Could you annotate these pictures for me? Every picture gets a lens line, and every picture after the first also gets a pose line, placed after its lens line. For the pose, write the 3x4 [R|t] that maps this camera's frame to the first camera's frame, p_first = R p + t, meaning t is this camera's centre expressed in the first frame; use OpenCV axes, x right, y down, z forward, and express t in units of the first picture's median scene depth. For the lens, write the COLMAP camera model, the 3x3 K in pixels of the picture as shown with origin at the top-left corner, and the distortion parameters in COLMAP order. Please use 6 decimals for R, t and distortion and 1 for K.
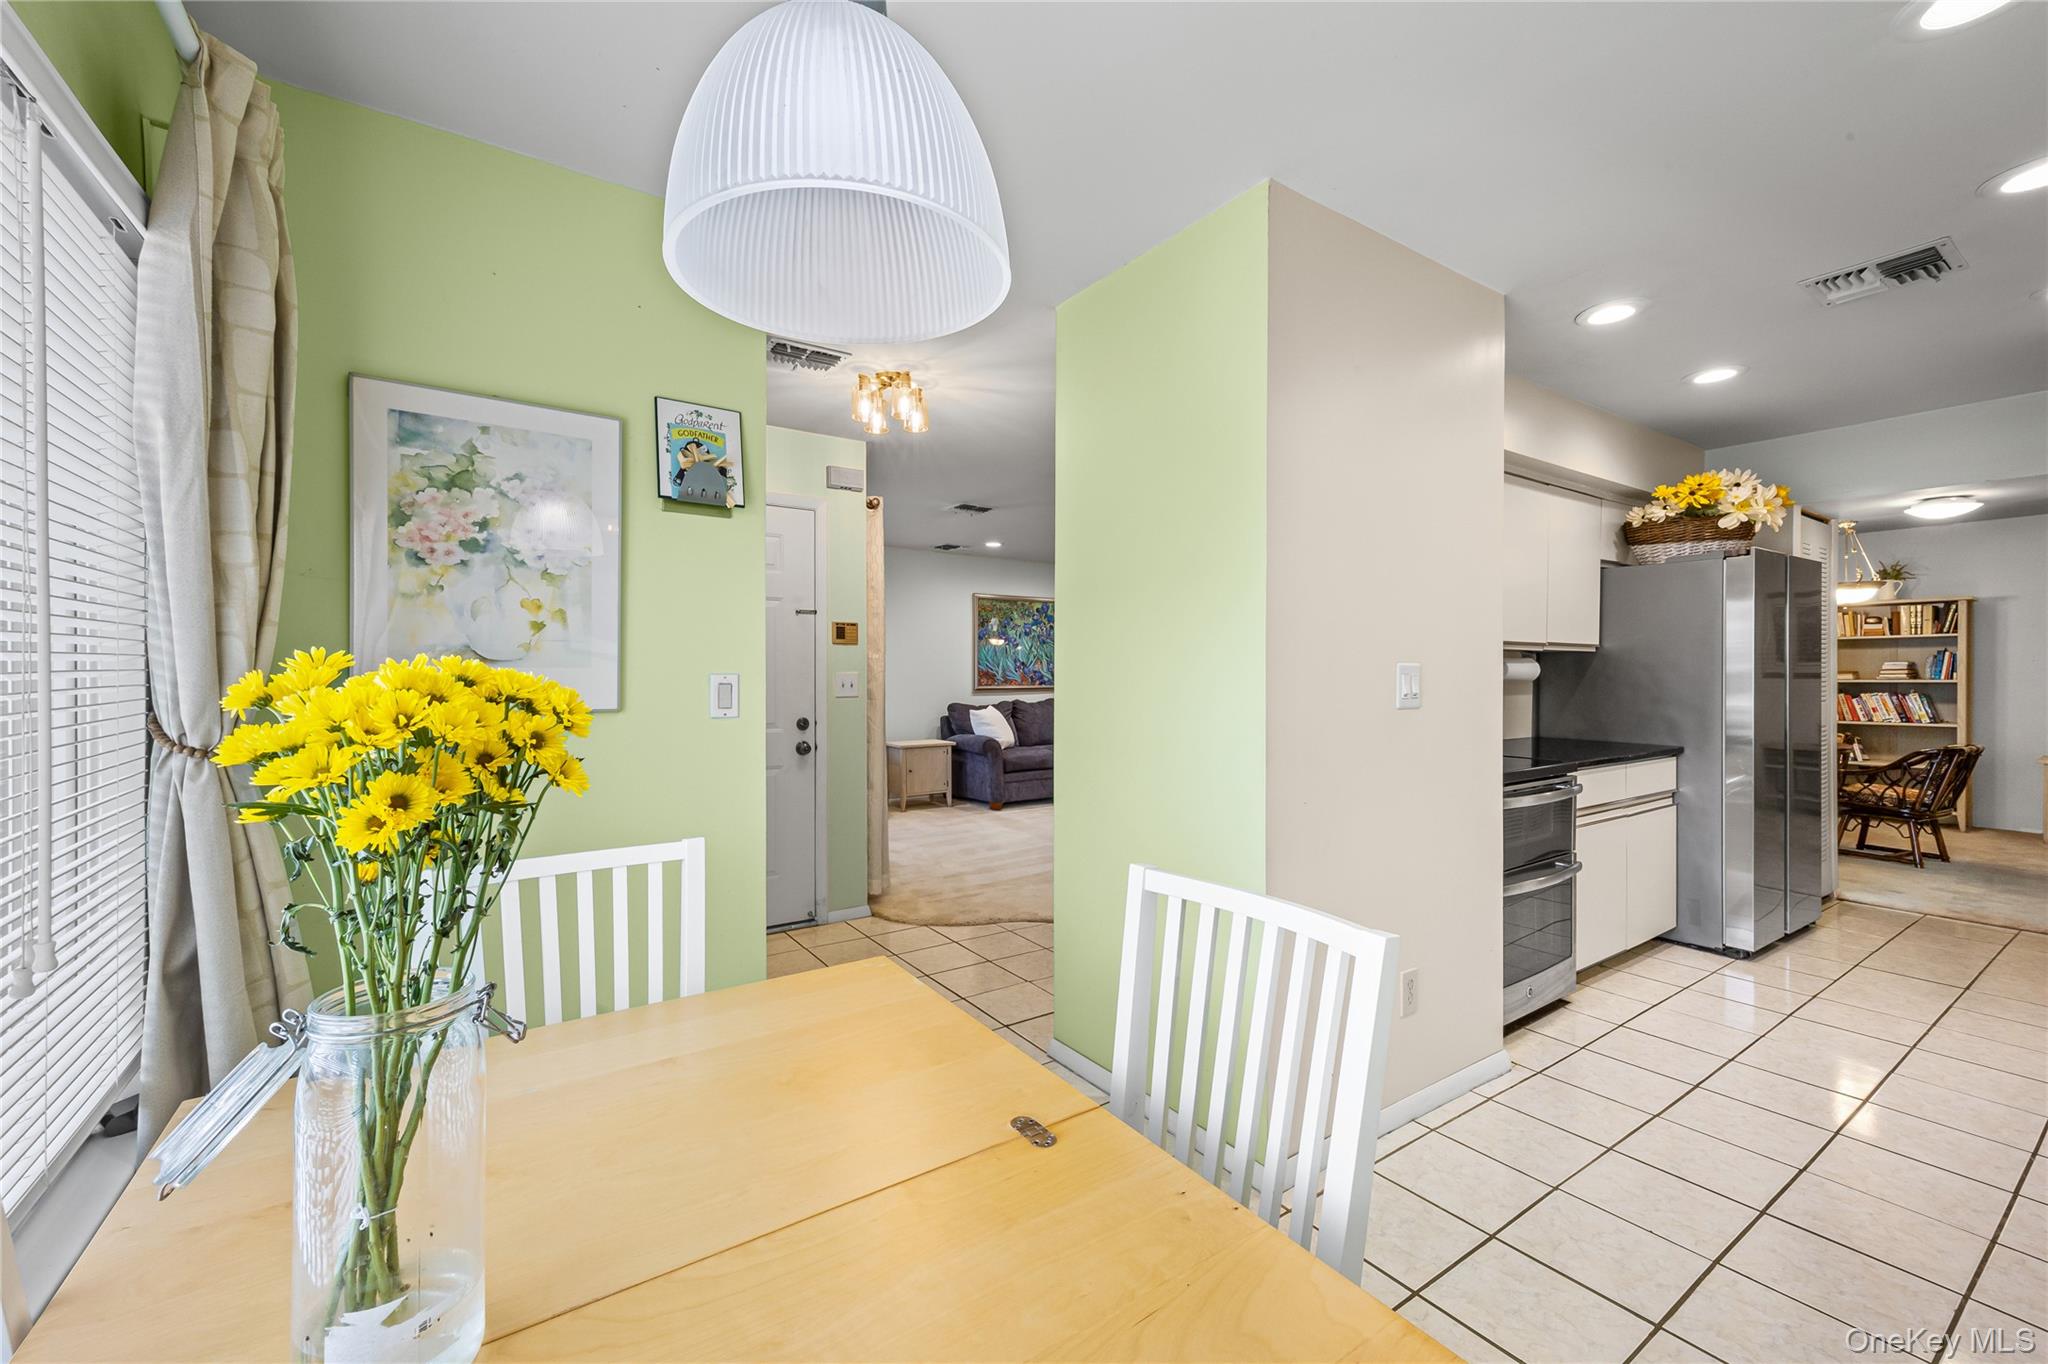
lens RADIAL K [[823.1, 0, 1024.0], [0, 823.1, 682.0], [0, 0, 1]] dist [0.013391, -0.000196]
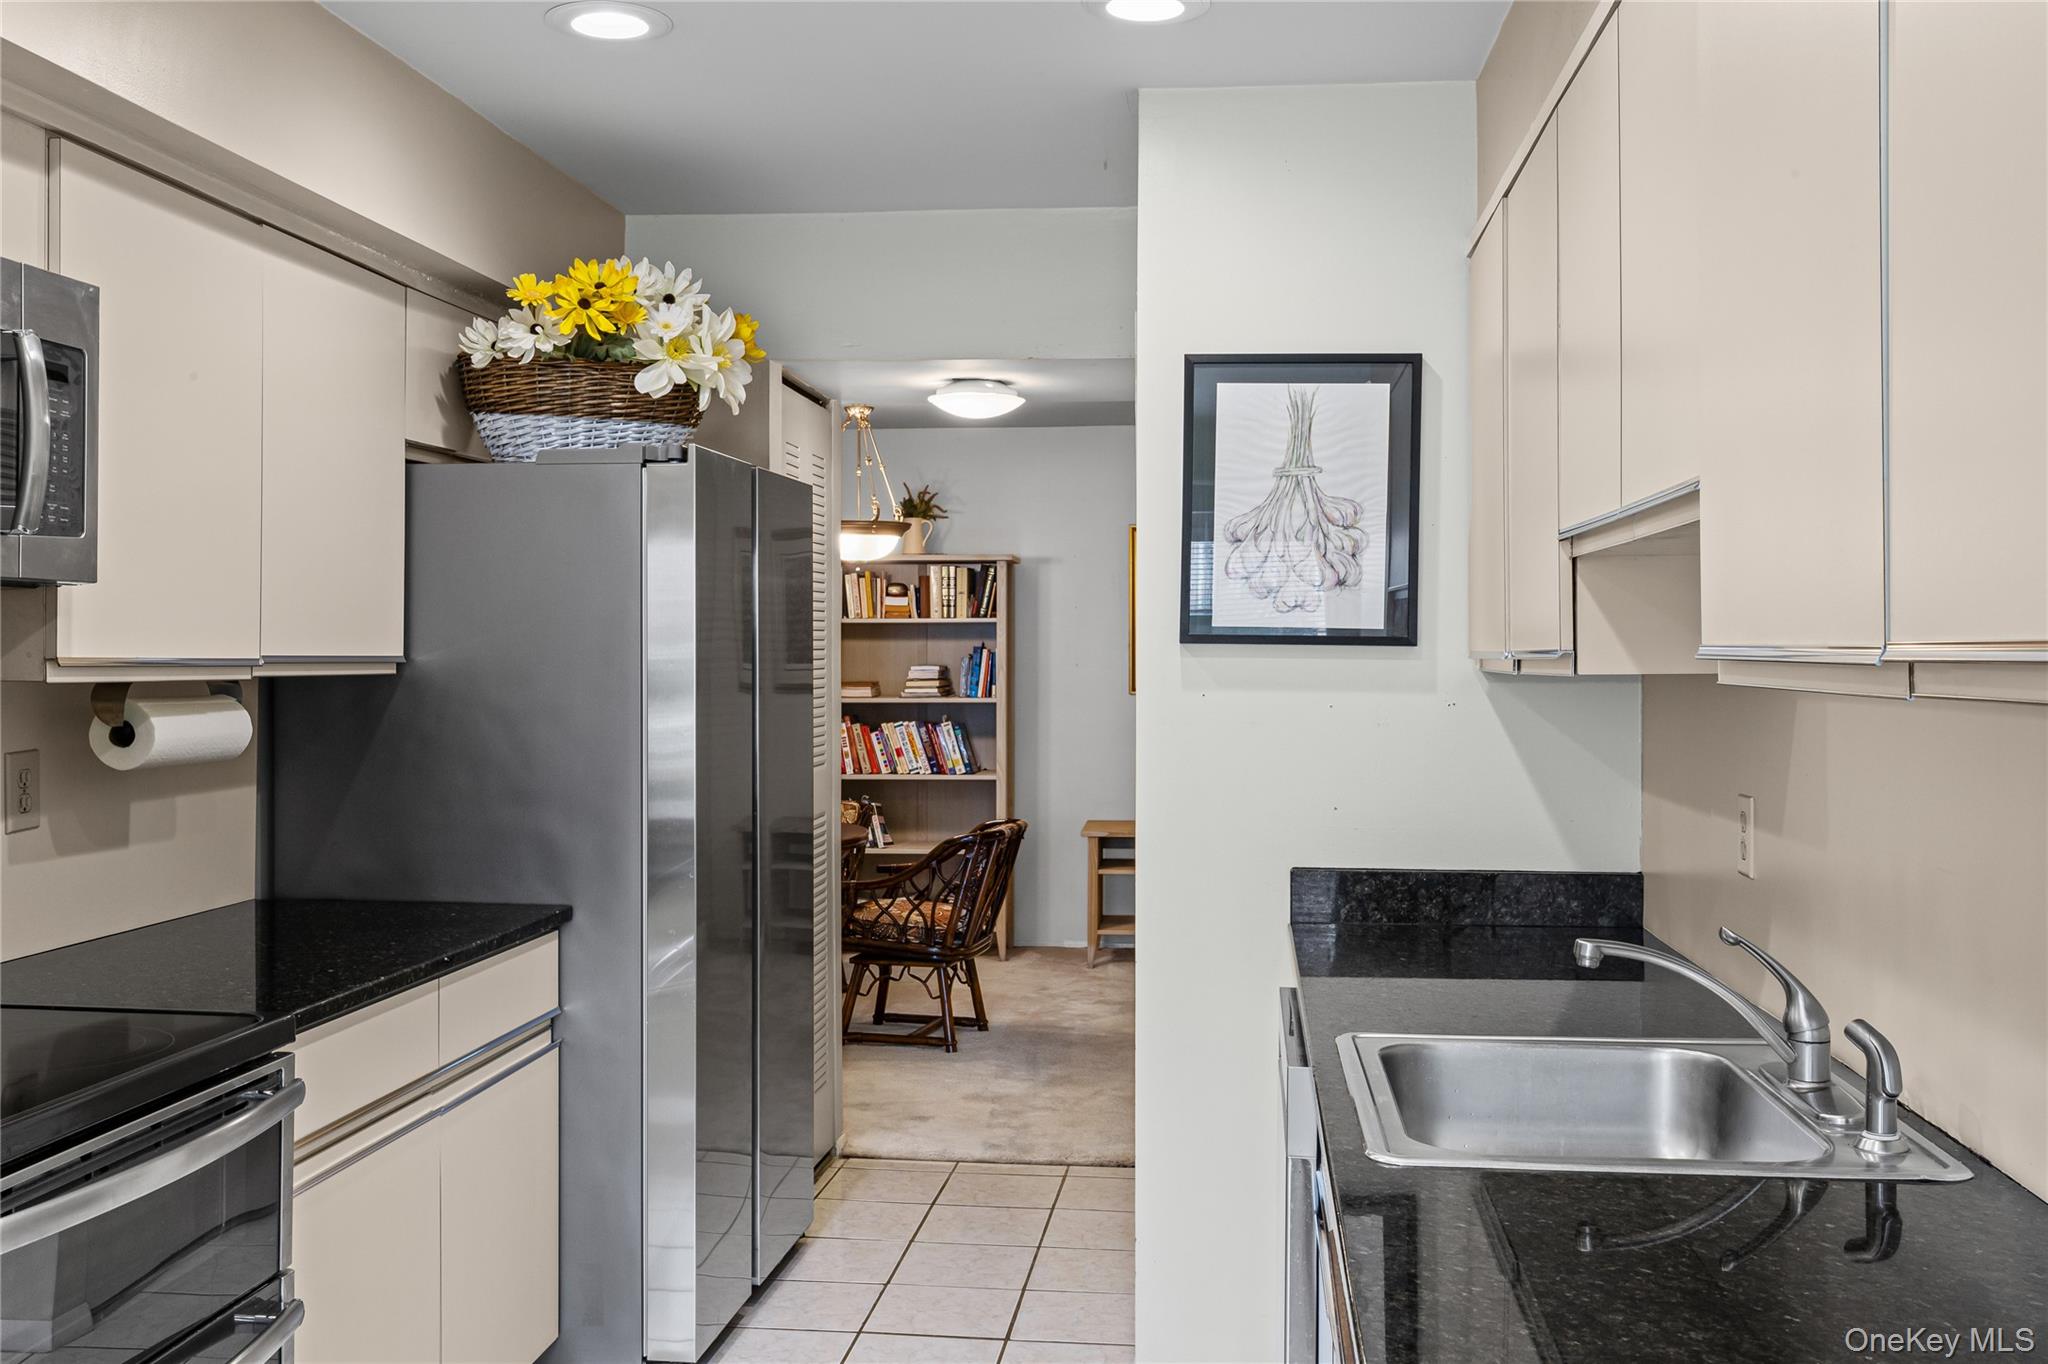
lens RADIAL K [[1979.9, 0, 1024.0], [0, 1979.9, 682.0], [0, 0, 1]] dist [0.000202, -0.000153]
pose [[0.657034, -0.004471, 0.753848, 0.125213], [0.002434, 0.999990, 0.003810, -0.024971], [-0.753857, -0.000668, 0.657038, 0.111889]]
